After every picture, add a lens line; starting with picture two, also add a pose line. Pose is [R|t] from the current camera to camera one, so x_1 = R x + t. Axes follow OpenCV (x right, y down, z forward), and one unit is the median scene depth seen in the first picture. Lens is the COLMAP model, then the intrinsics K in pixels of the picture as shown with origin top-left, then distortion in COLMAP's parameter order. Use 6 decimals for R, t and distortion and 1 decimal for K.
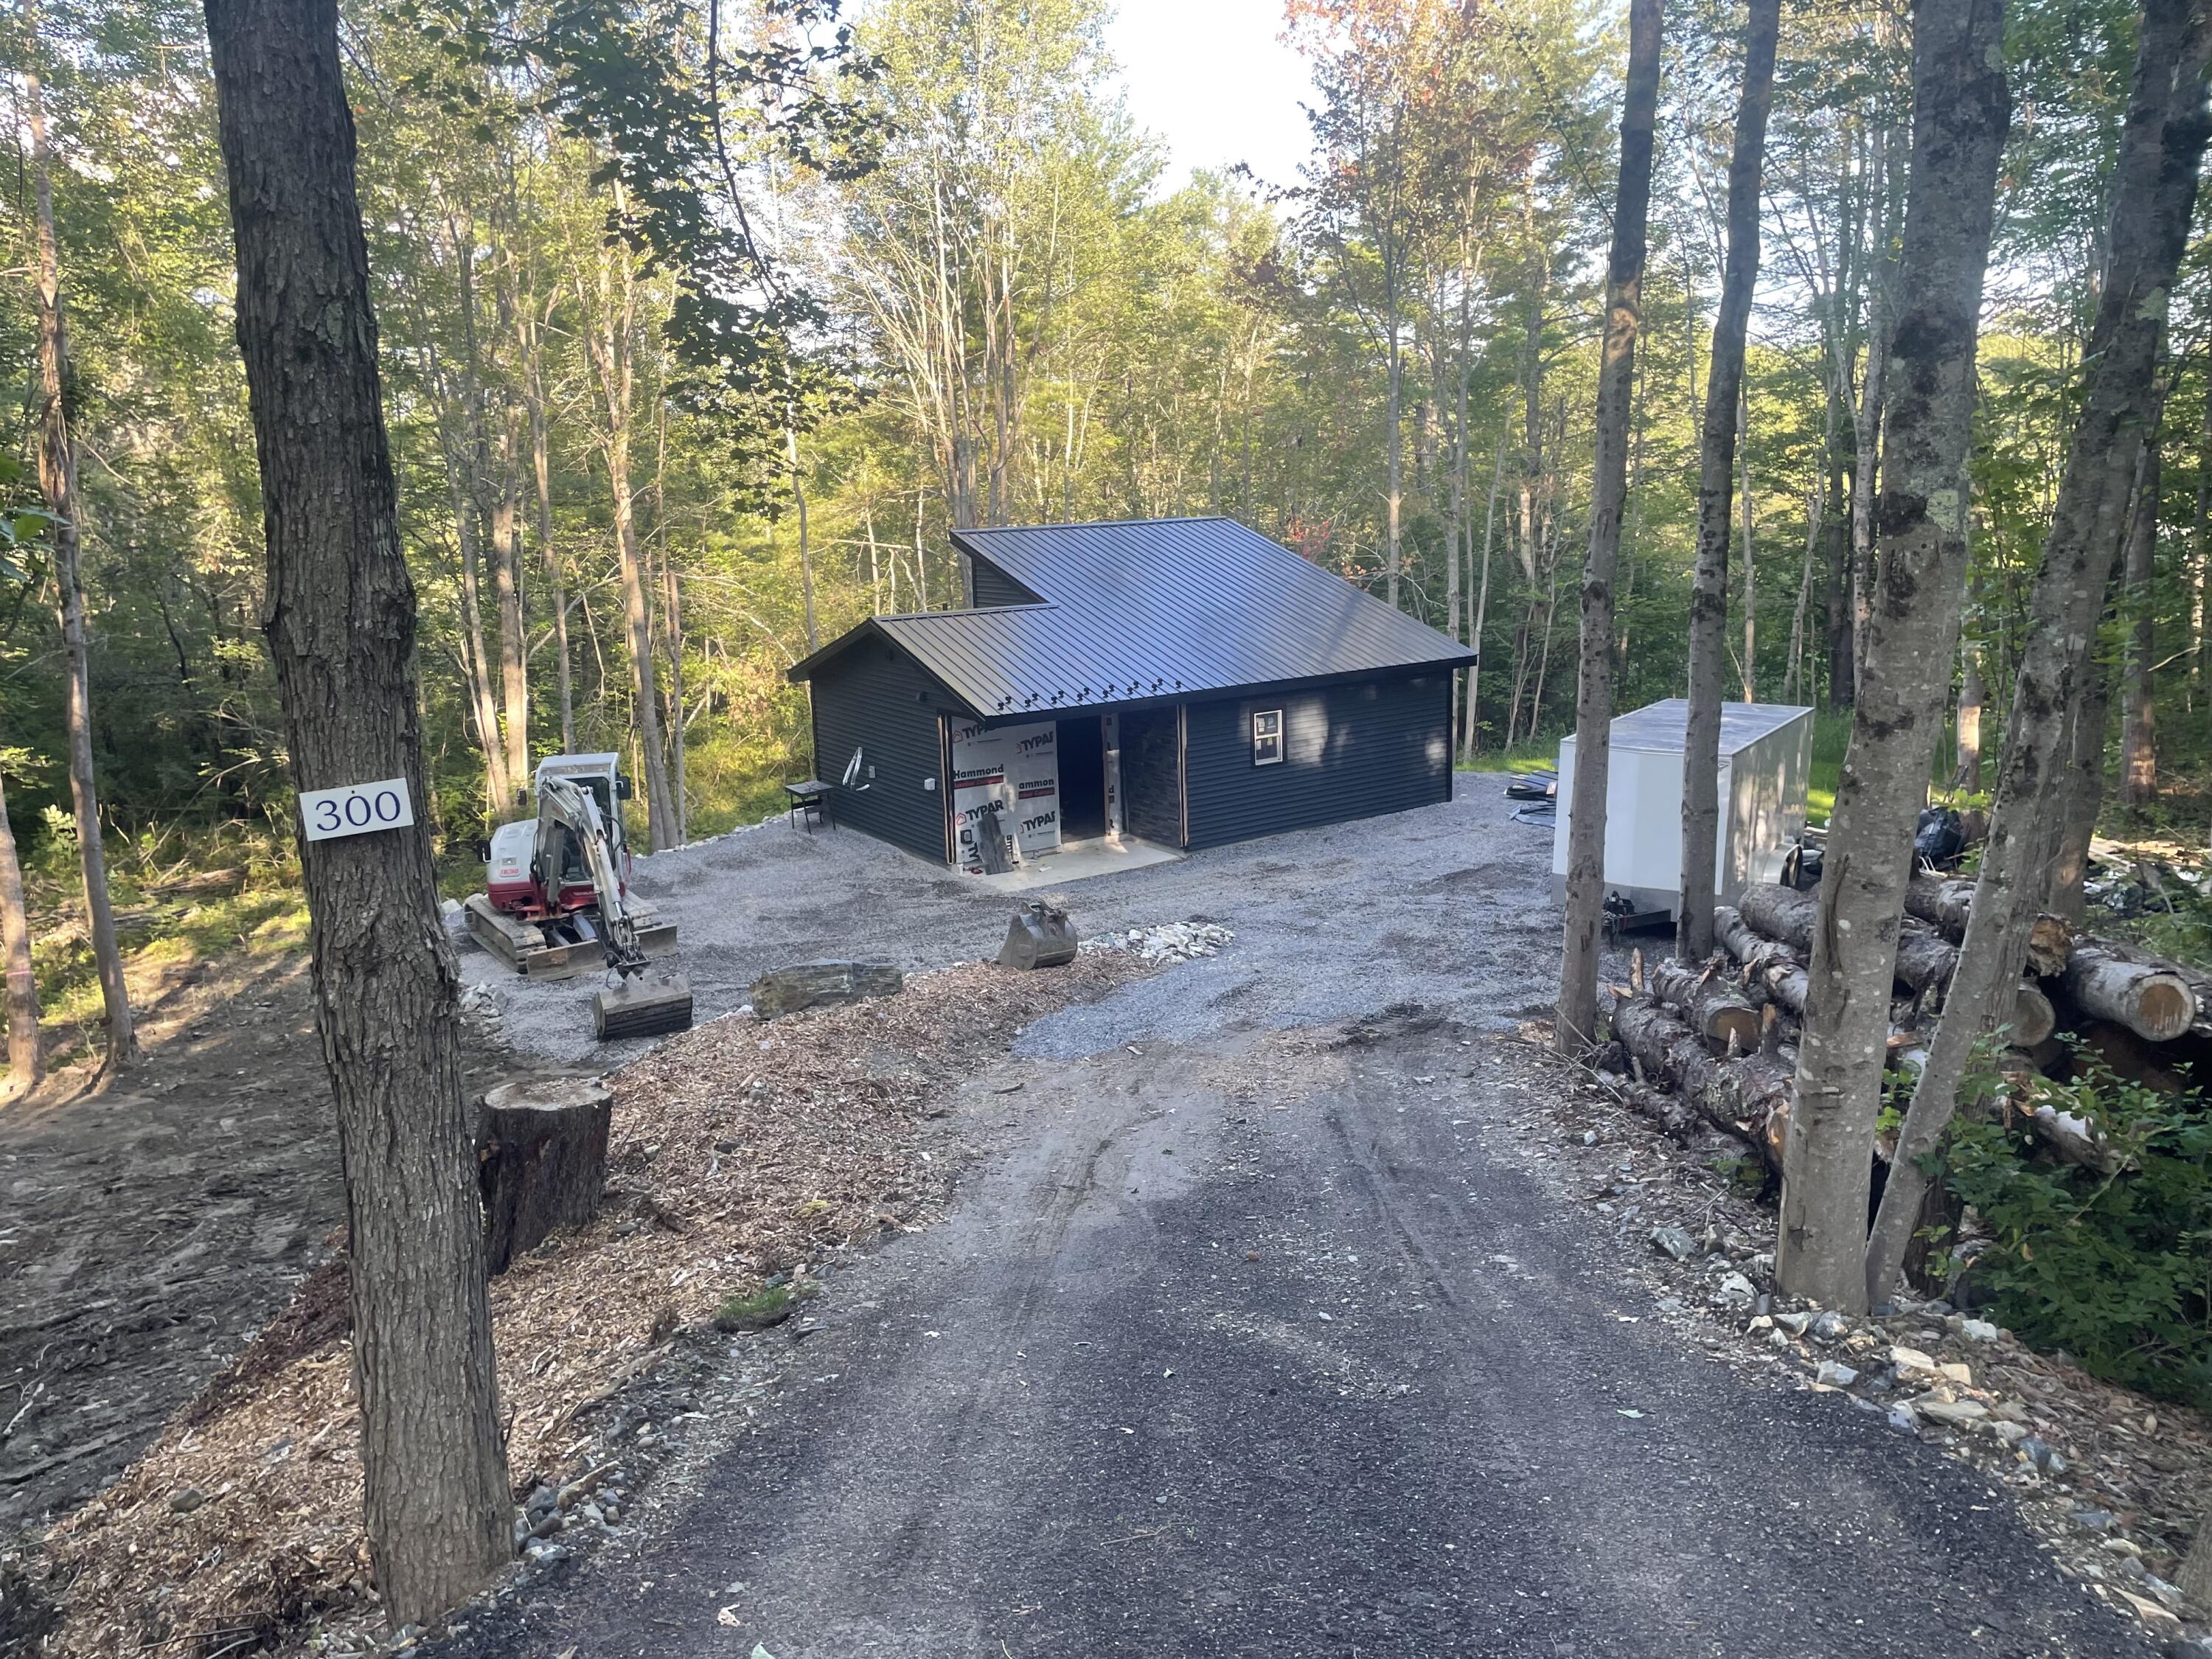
lens RADIAL K [[1647.2, 0, 1106.0], [0, 1647.2, 829.5], [0, 0, 1]] dist [0.036235, -0.003843]
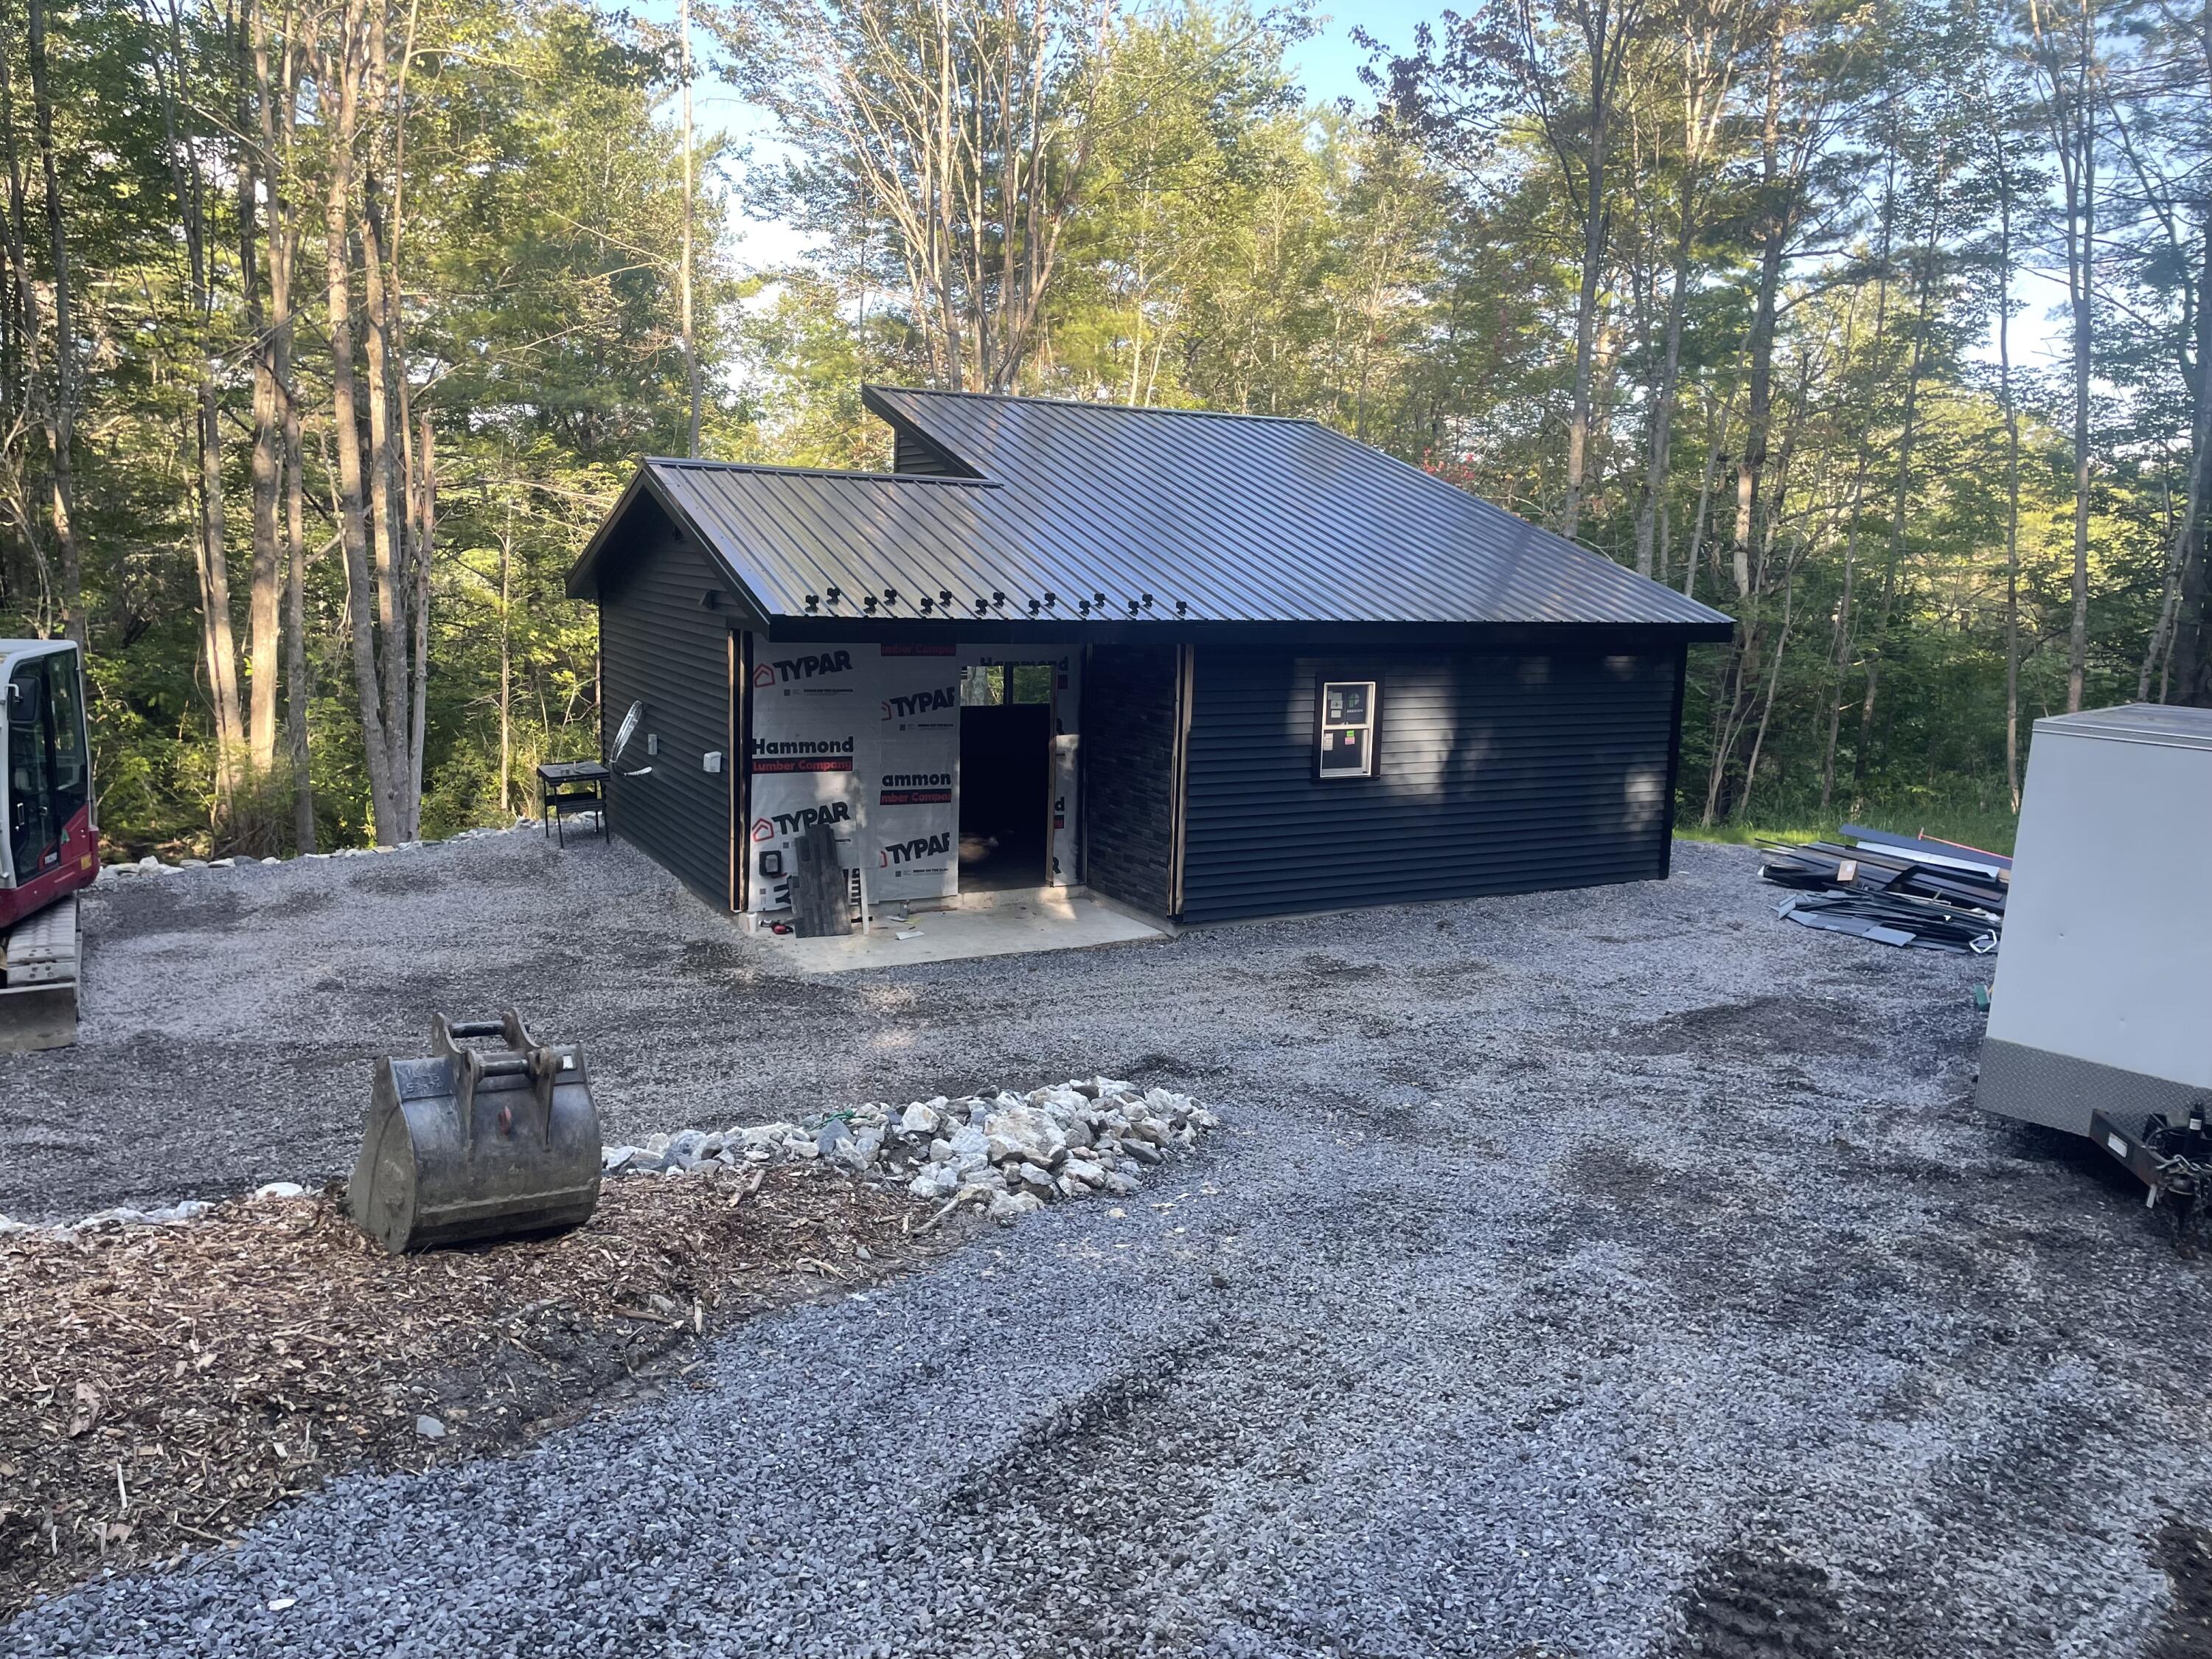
lens RADIAL K [[1647.2, 0, 1106.0], [0, 1647.2, 829.5], [0, 0, 1]] dist [0.036235, -0.003843]
pose [[0.994888, 0.079037, -0.062861, 0.057368], [-0.082141, 0.995443, -0.048427, 0.010247], [0.058747, 0.053343, 0.996847, 0.465265]]
